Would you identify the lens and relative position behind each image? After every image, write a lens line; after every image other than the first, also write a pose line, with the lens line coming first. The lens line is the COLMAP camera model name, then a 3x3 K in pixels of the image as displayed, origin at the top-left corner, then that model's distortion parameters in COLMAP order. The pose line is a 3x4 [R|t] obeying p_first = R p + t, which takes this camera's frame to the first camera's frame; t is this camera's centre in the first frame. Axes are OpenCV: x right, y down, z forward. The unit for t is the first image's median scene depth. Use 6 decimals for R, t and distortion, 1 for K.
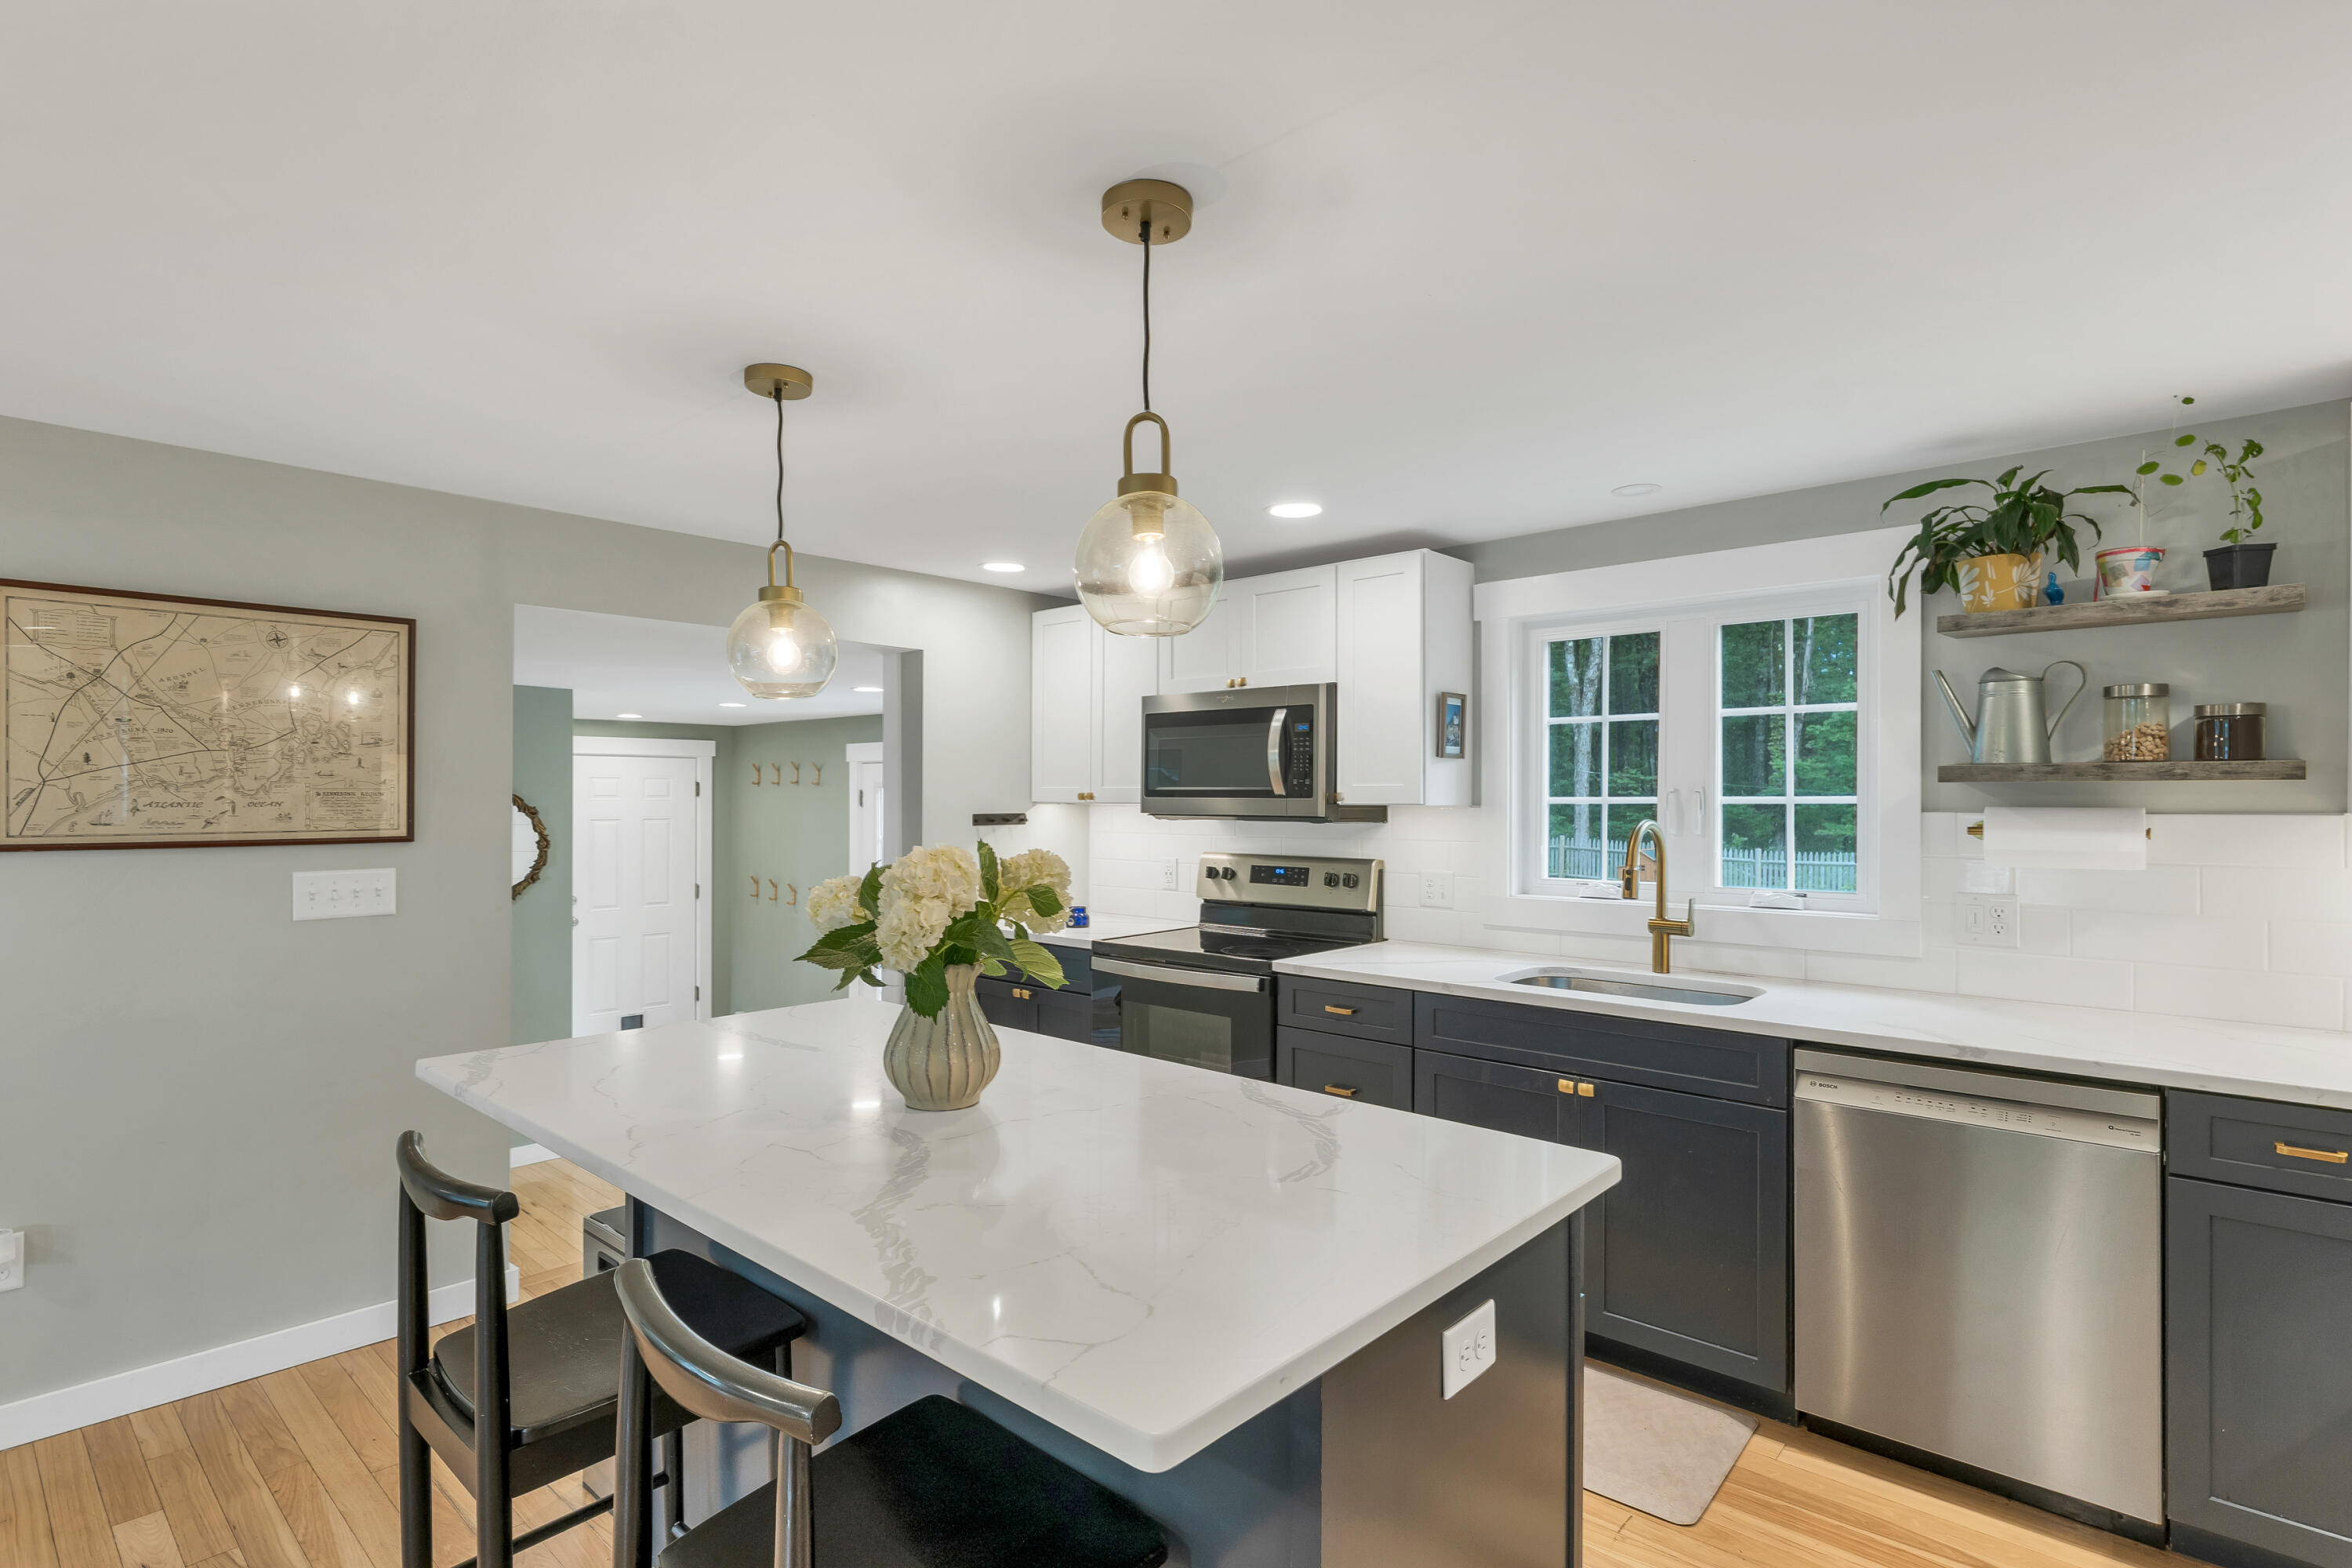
lens RADIAL K [[1150.1, 0, 1179.6], [0, 1150.1, 789.5], [0, 0, 1]] dist [-0.001378, 0.000105]
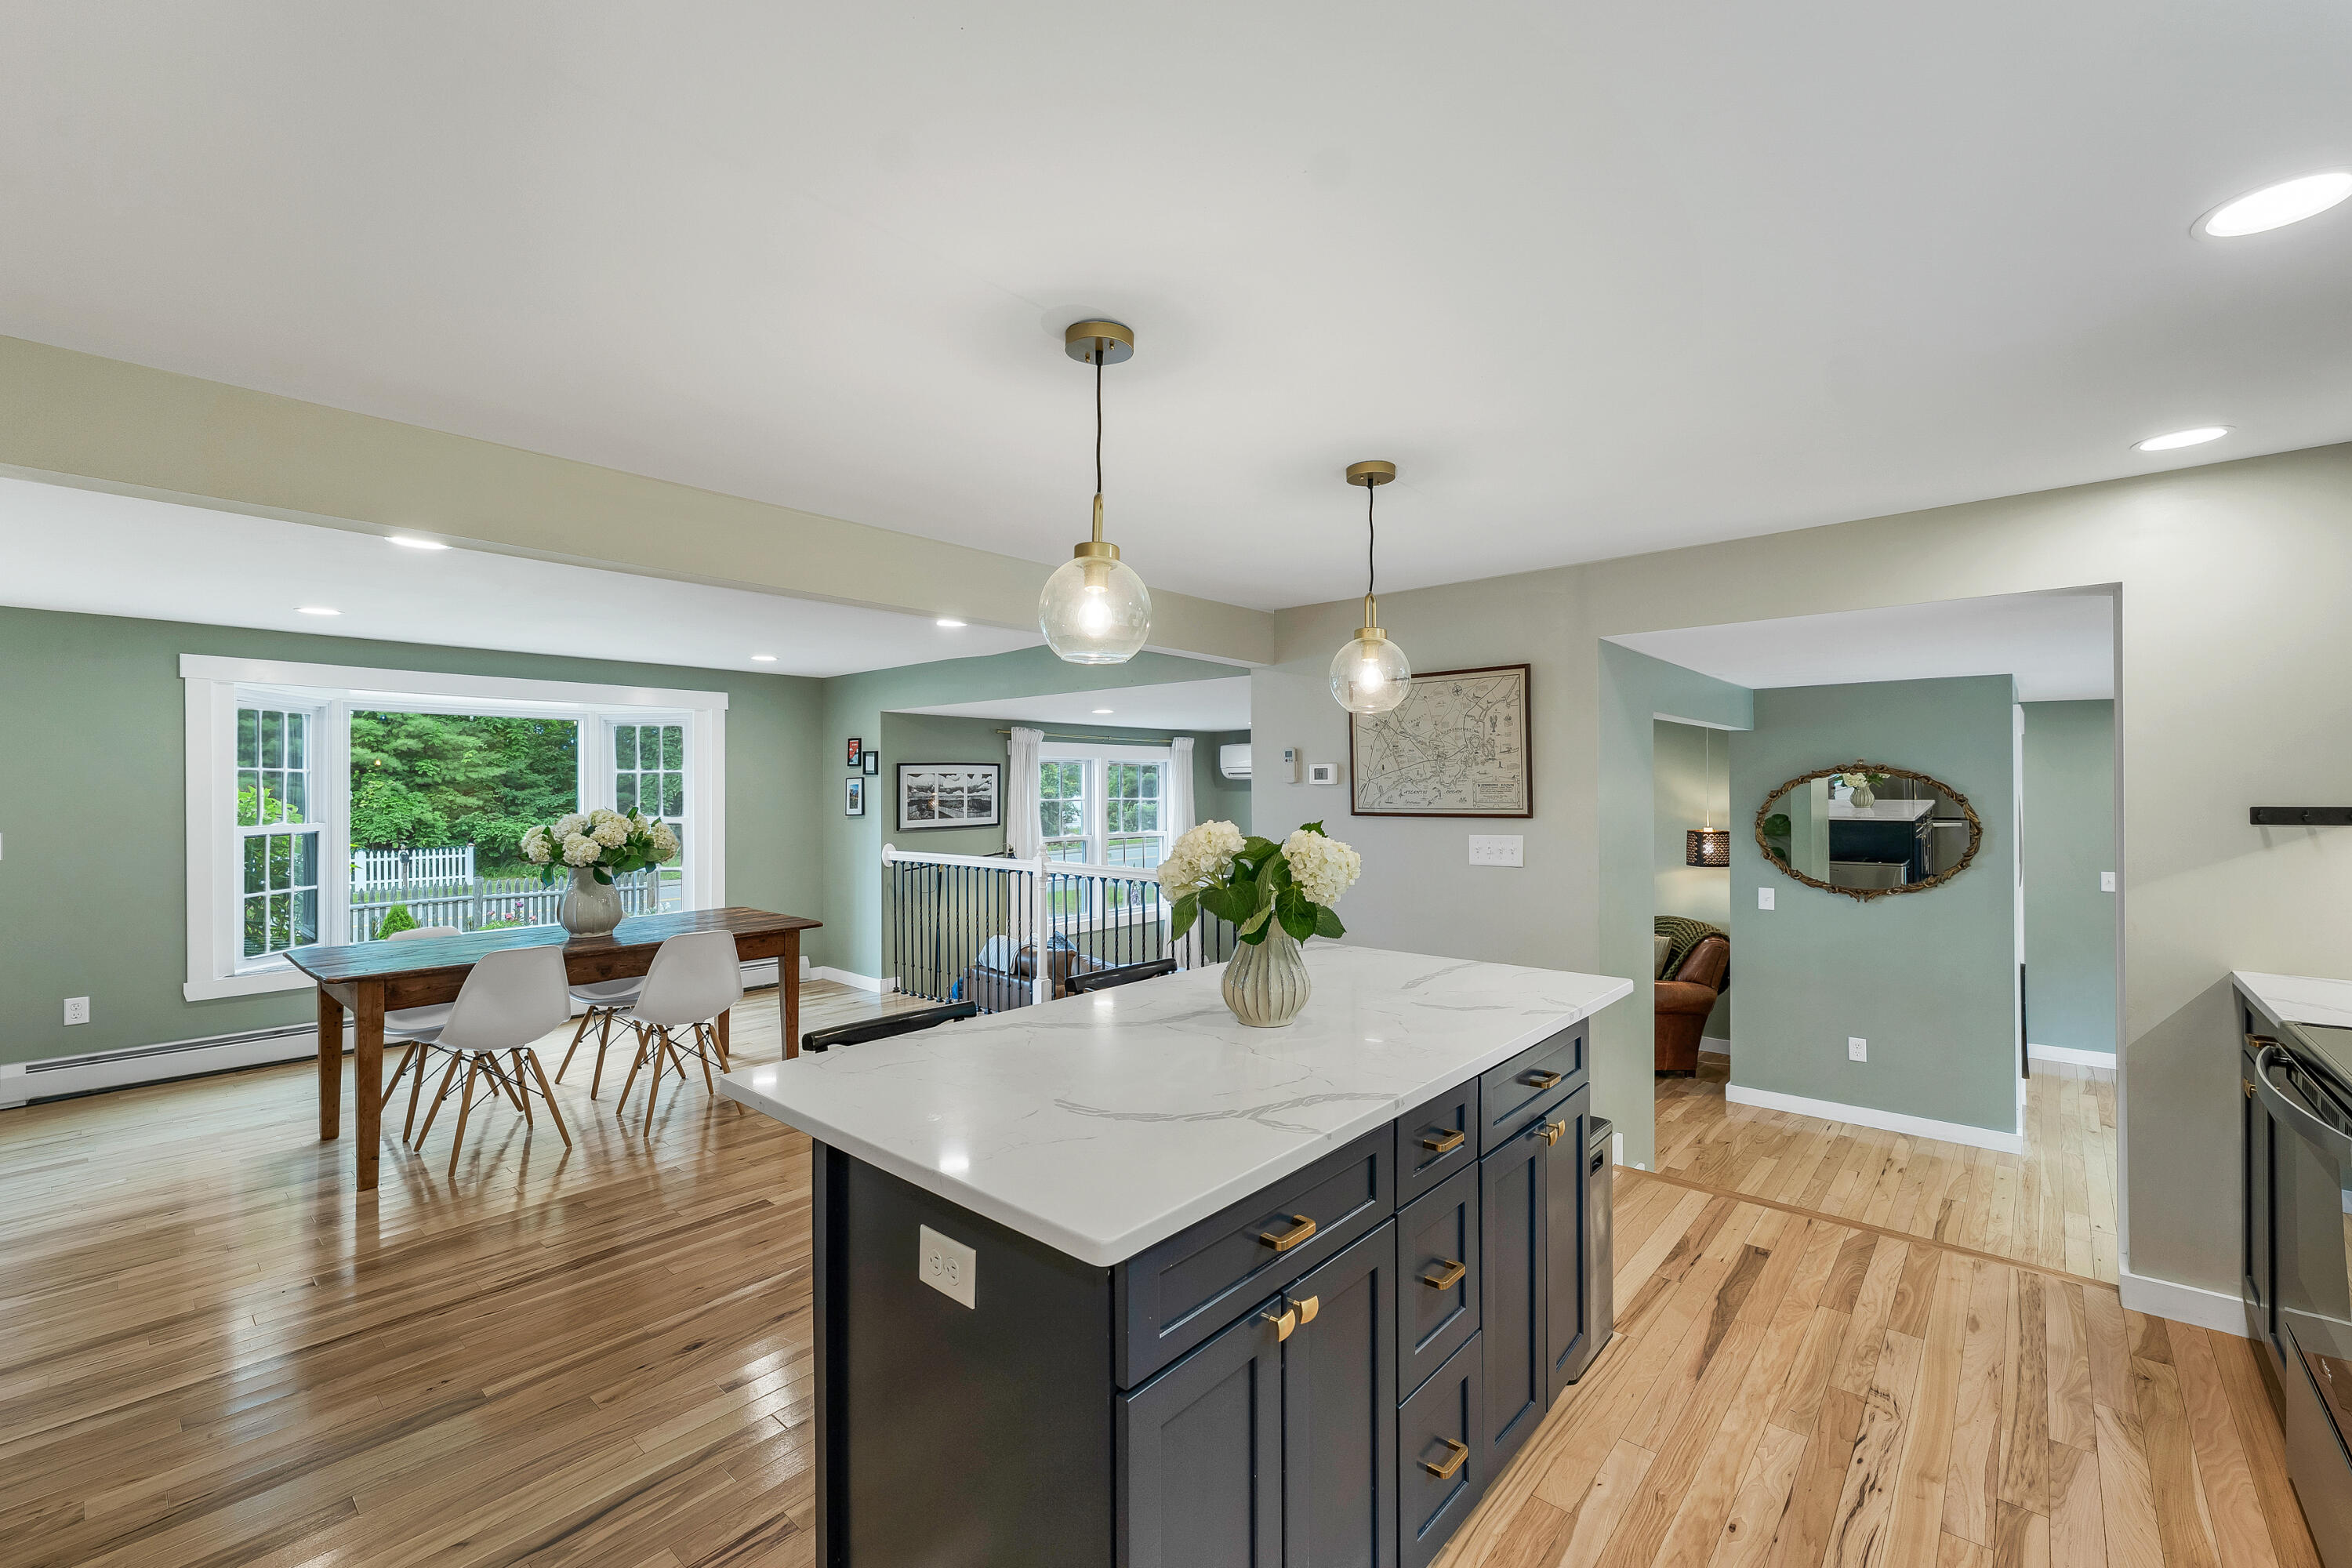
lens RADIAL K [[981.3, 0, 1176.0], [0, 981.3, 784.0], [0, 0, 1]] dist [0.004546, 0.000221]
pose [[0.004760, -0.008203, -0.999955, 0.589785], [0.011906, 0.999896, -0.008146, 0.007993], [0.999918, -0.011866, 0.004857, 0.578168]]
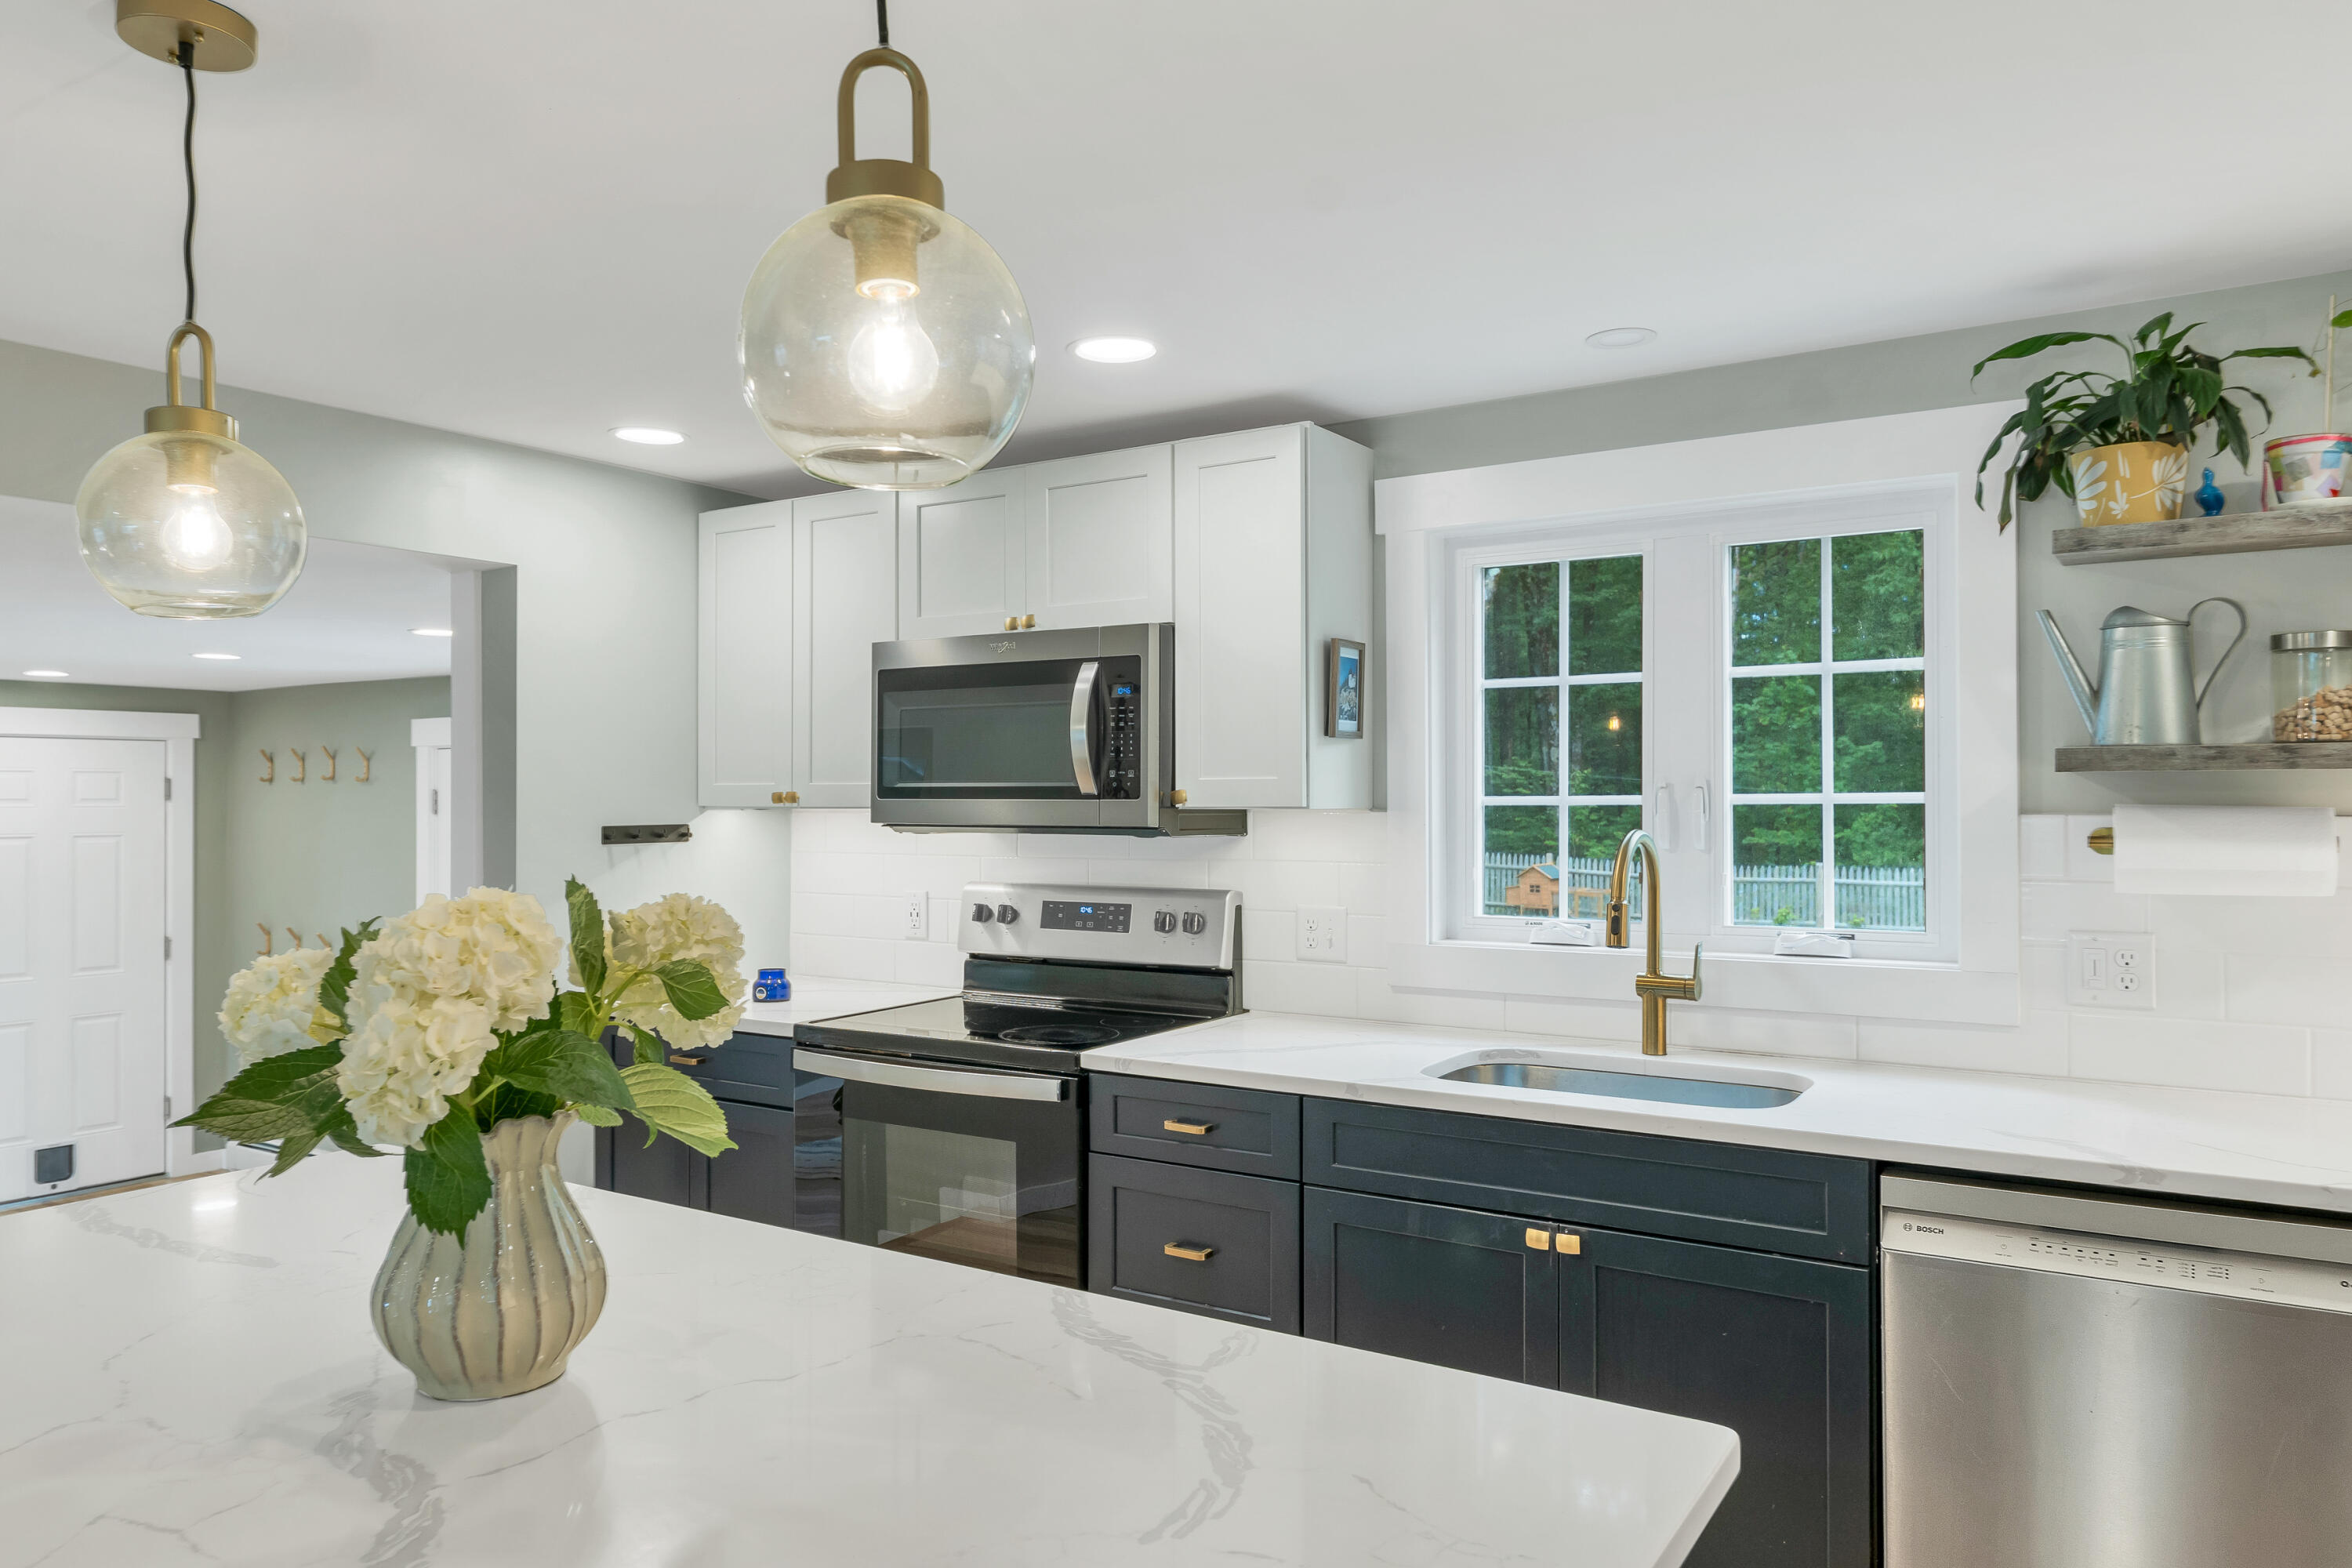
lens RADIAL K [[1568.4, 0, 1176.0], [0, 1568.4, 784.0], [0, 0, 1]] dist [-0.003536, 0.000349]
pose [[0.987462, -0.002685, 0.157835, -0.005529], [0.003064, 0.999993, -0.002160, 0.001331], [-0.157828, 0.002616, 0.987463, 0.148296]]
